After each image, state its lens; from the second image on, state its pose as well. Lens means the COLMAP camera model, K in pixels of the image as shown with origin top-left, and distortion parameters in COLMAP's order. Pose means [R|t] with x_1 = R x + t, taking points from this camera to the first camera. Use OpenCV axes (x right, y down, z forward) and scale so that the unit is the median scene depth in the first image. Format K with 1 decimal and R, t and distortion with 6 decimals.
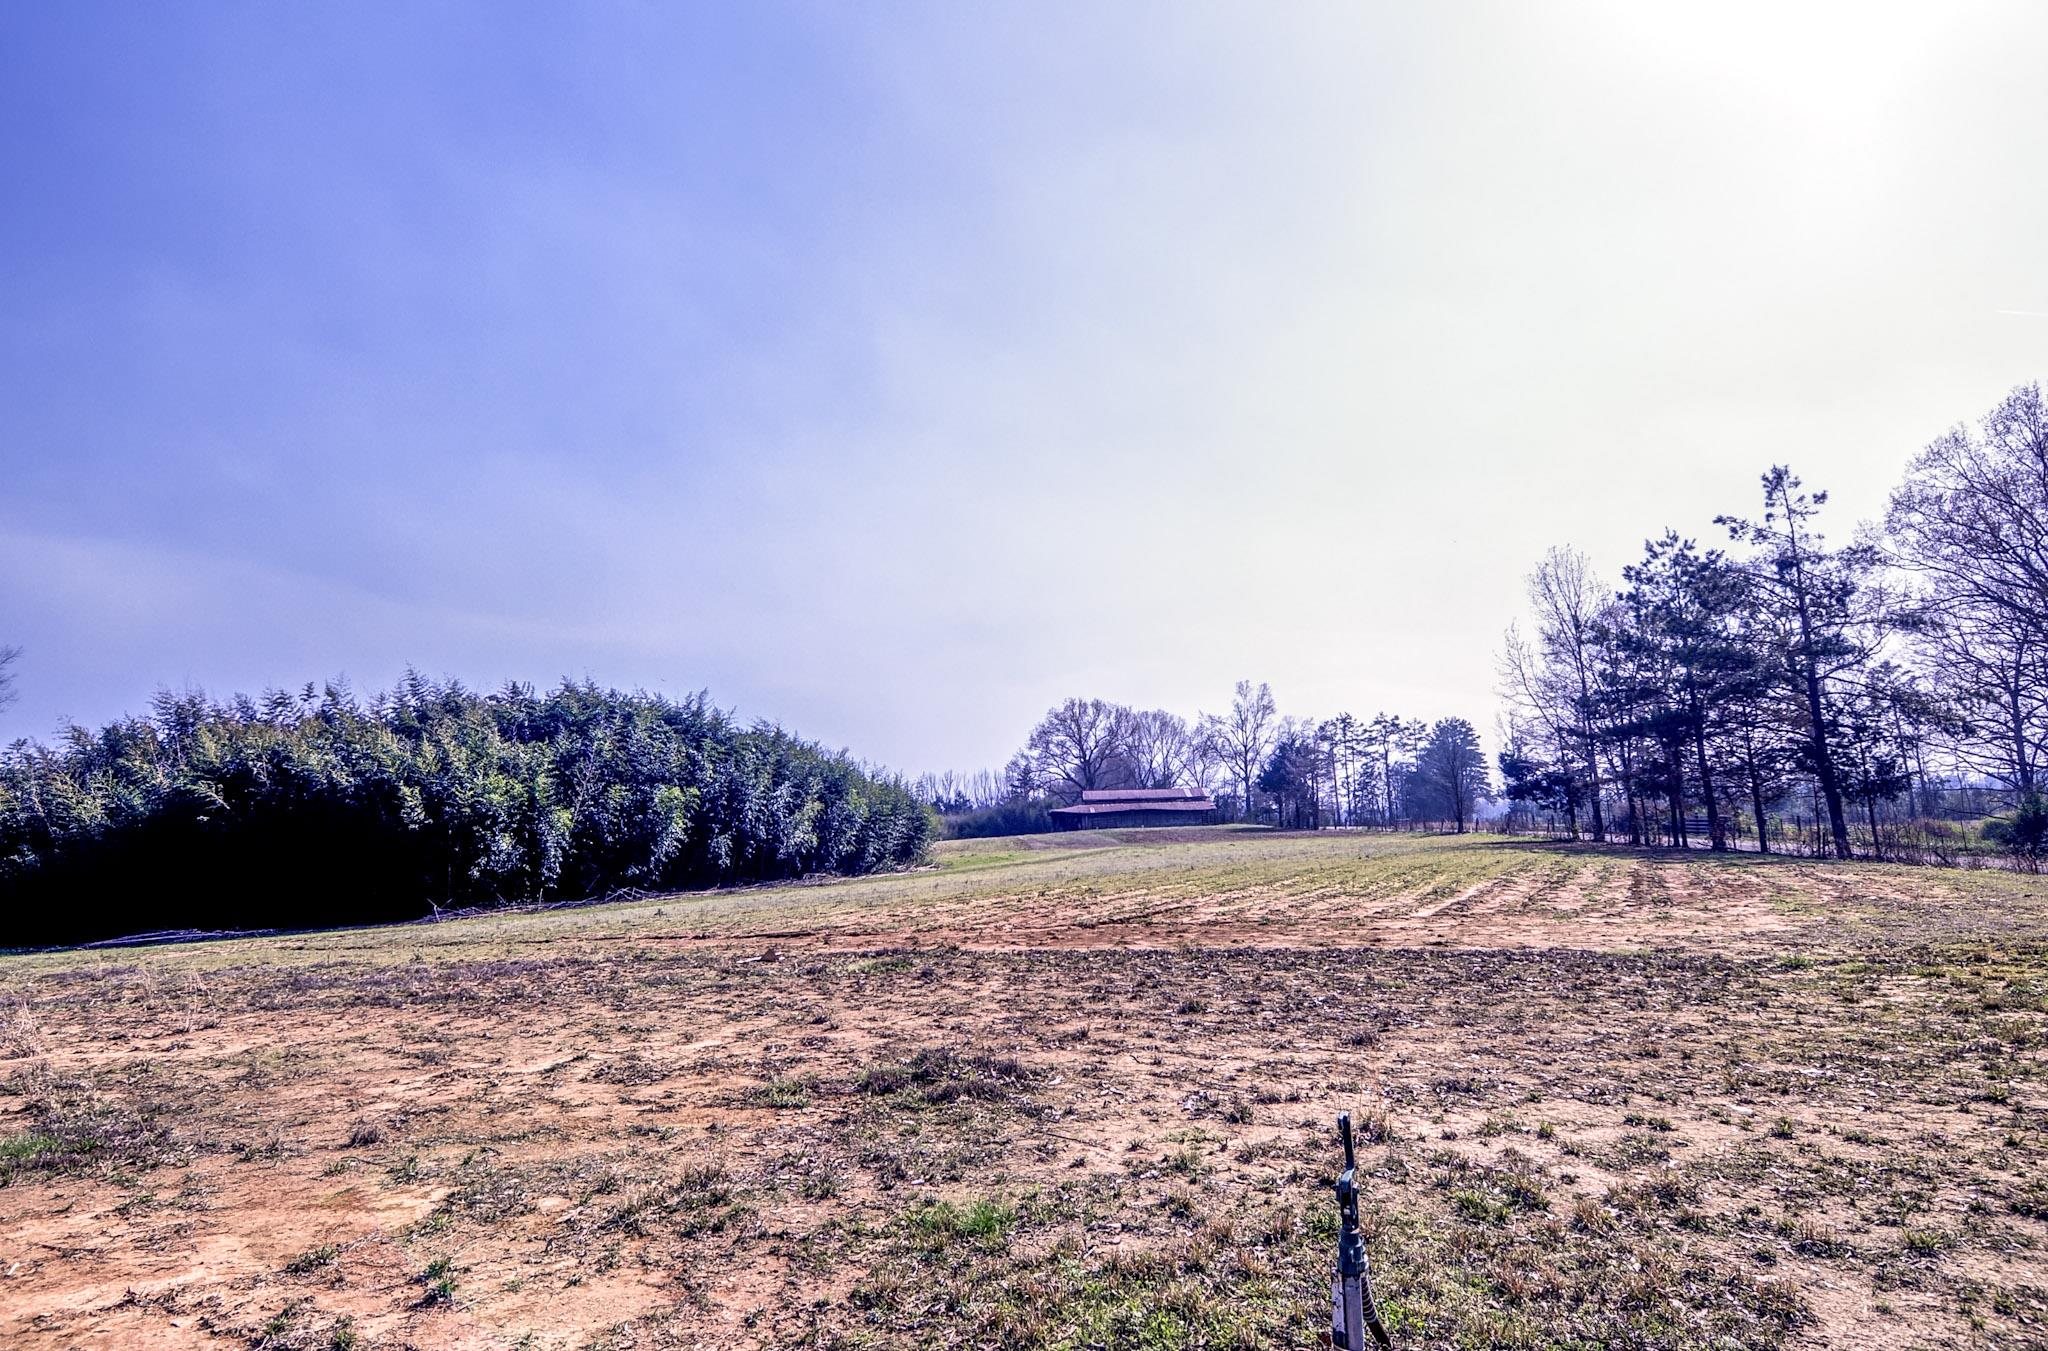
lens RADIAL K [[1063.1, 0, 1025.1], [0, 1063.1, 673.4], [0, 0, 1]] dist [0.044518, -0.049435]
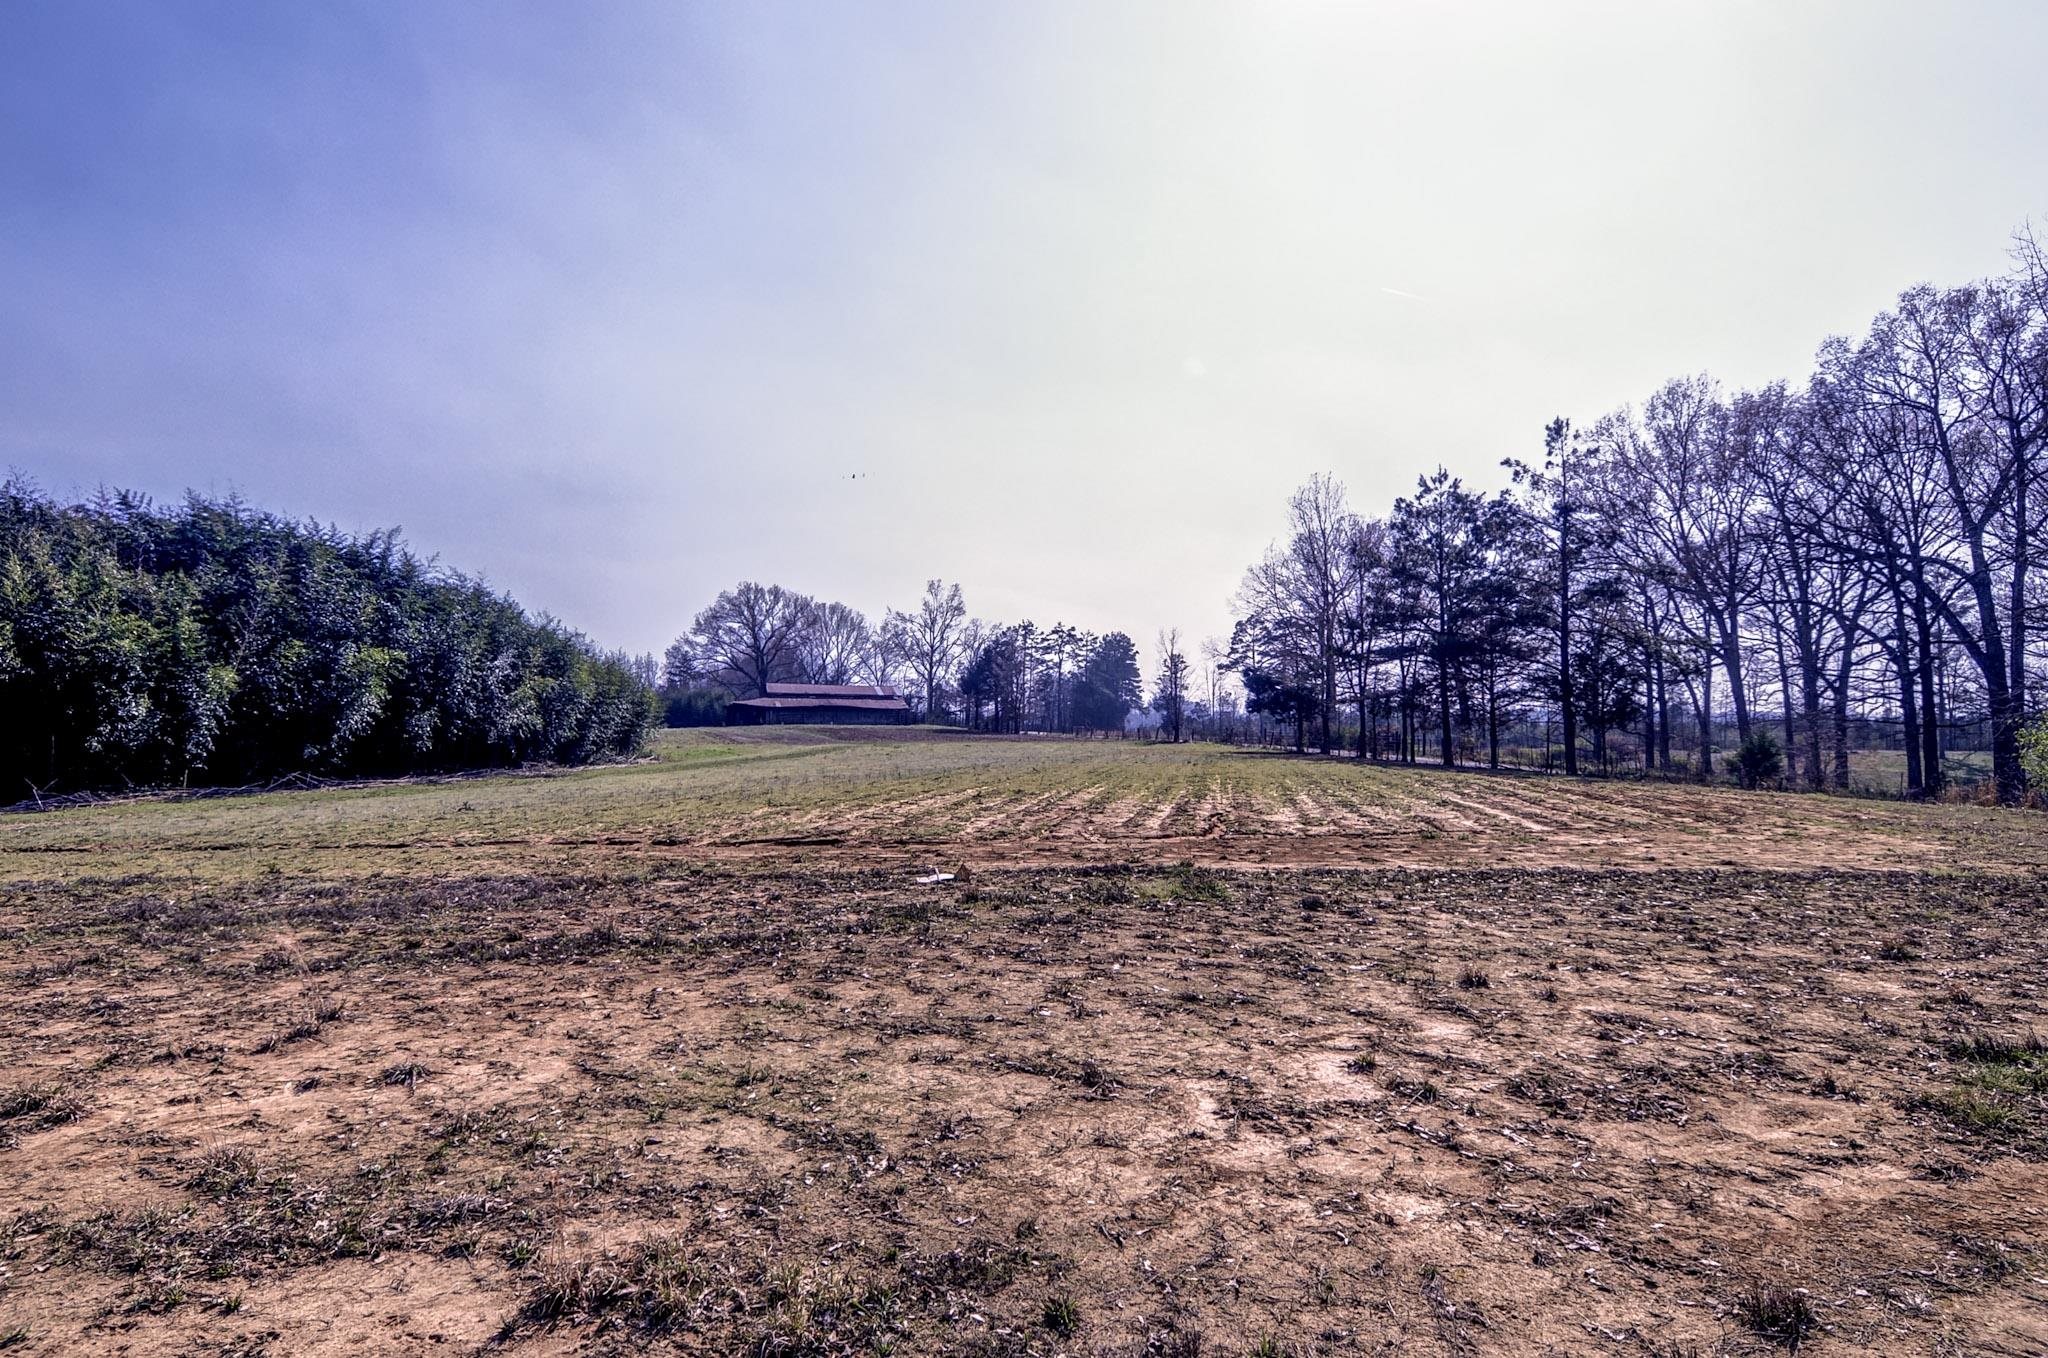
lens RADIAL K [[1100.0, 0, 1019.7], [0, 1100.0, 640.3], [0, 0, 1]] dist [0.054055, -0.056029]
pose [[0.946216, 0.067865, 0.316337, -0.119877], [-0.088192, 0.994829, 0.050374, 0.016561], [-0.311282, -0.075563, 0.947309, 0.072464]]
